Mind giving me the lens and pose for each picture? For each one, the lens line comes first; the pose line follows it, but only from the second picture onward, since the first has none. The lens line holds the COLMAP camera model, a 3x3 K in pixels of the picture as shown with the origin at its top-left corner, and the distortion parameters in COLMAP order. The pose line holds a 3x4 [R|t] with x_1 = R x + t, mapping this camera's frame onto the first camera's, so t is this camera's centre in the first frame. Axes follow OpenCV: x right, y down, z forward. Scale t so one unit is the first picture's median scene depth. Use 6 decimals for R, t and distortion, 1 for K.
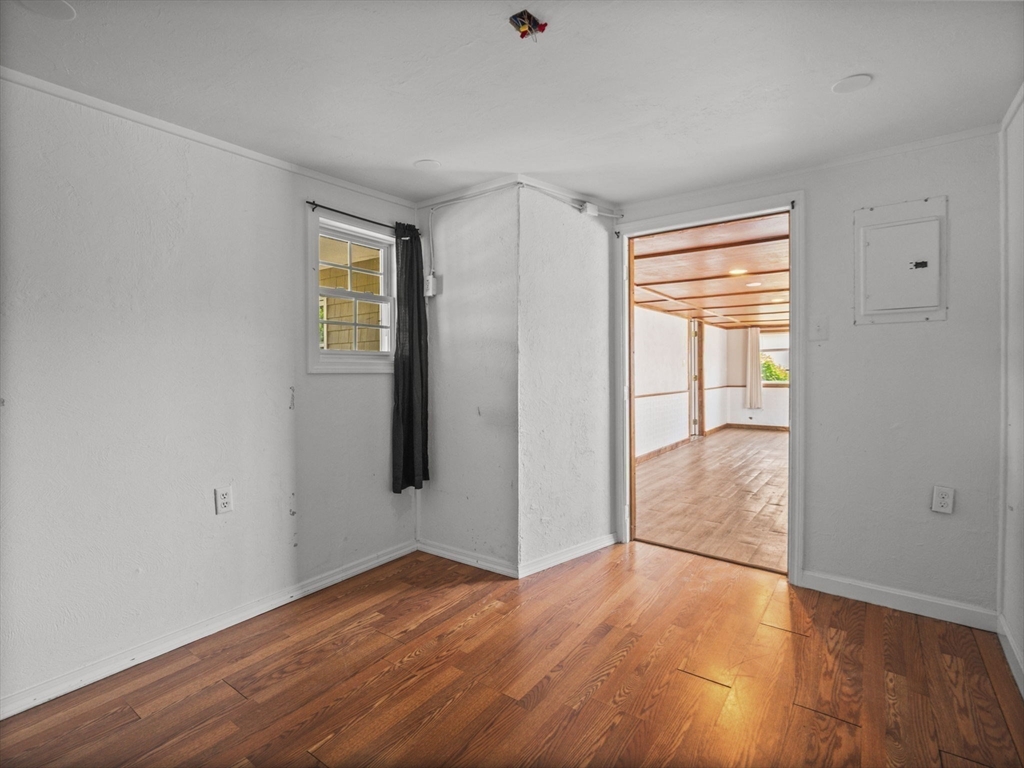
lens RADIAL K [[496.7, 0, 510.1], [0, 496.7, 377.7], [0, 0, 1]] dist [-0.005899, 0.001567]
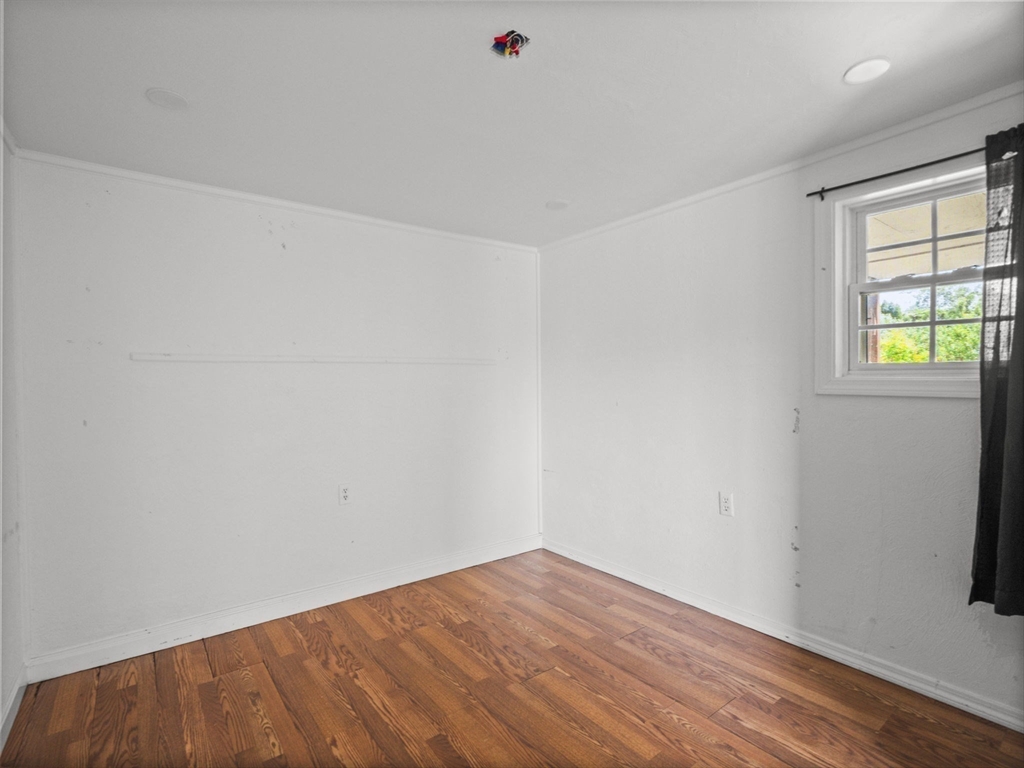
lens RADIAL K [[496.7, 0, 509.9], [0, 496.7, 384.2], [0, 0, 1]] dist [-0.005899, 0.001567]
pose [[-0.277558, 0.012265, -0.960630, 0.620164], [-0.010905, 0.999814, 0.015916, -0.036734], [0.960647, 0.014893, -0.277373, 0.816376]]
